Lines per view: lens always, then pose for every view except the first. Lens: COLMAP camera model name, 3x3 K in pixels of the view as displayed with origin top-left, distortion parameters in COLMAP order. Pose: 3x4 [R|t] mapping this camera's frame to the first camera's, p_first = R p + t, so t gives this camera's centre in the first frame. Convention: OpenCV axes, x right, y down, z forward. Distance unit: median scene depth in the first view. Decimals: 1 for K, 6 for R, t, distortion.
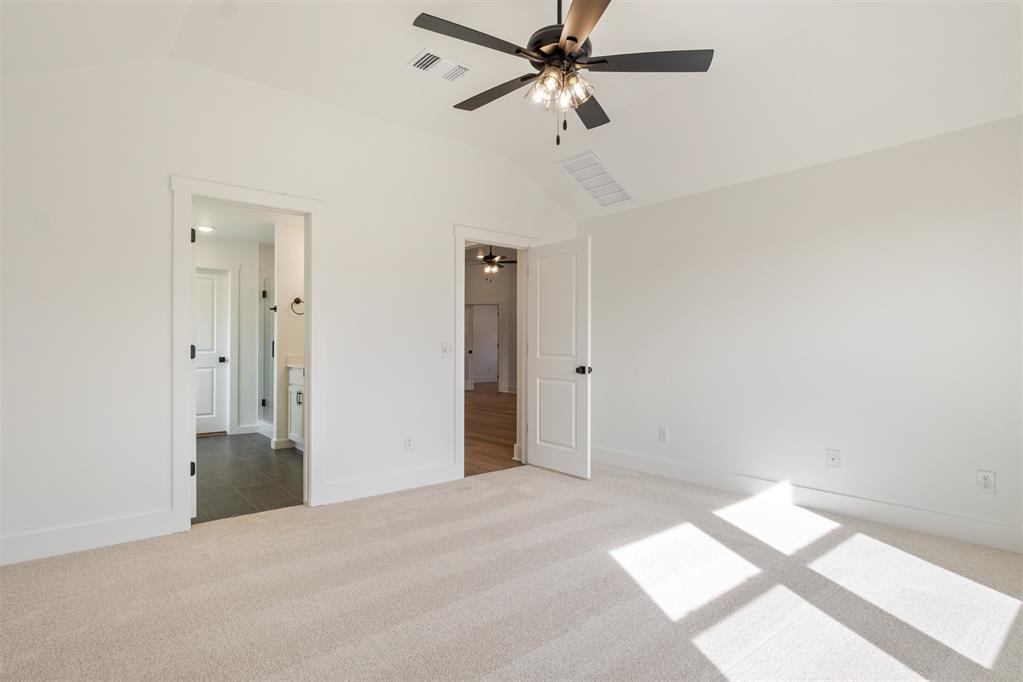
lens RADIAL K [[531.2, 0, 511.5], [0, 531.2, 341.0], [0, 0, 1]] dist [0.000339, 0.000008]
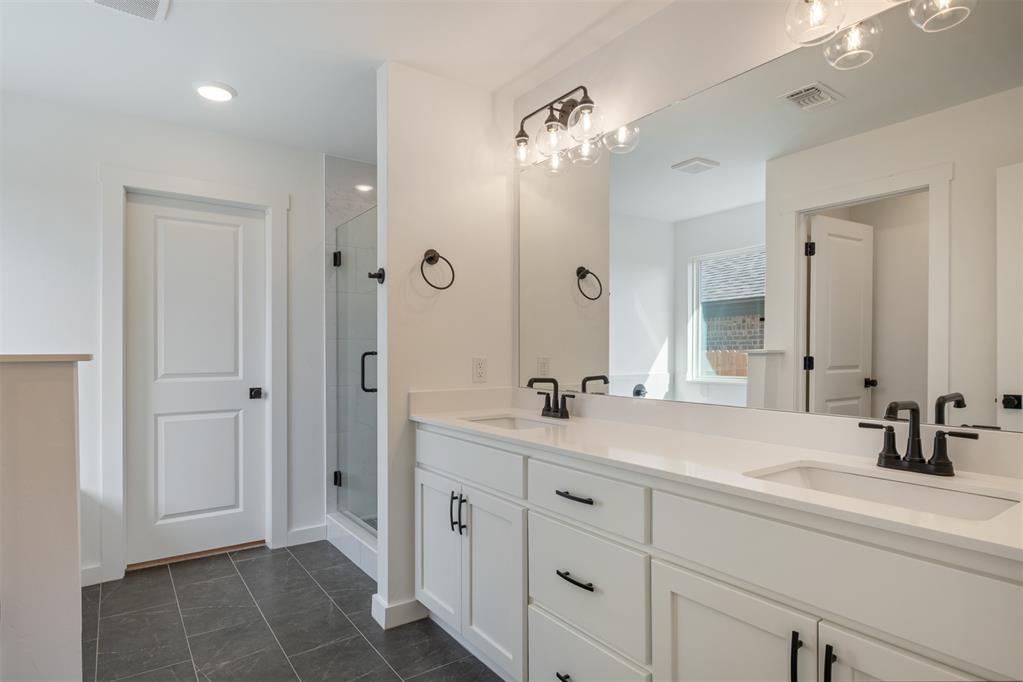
lens RADIAL K [[554.9, 0, 511.5], [0, 554.9, 341.0], [0, 0, 1]] dist [-0.003521, -0.000365]
pose [[0.997570, -0.011072, -0.068792, -0.278740], [0.010673, 0.999924, -0.006164, -0.006884], [0.068855, 0.005415, 0.997612, 0.515615]]
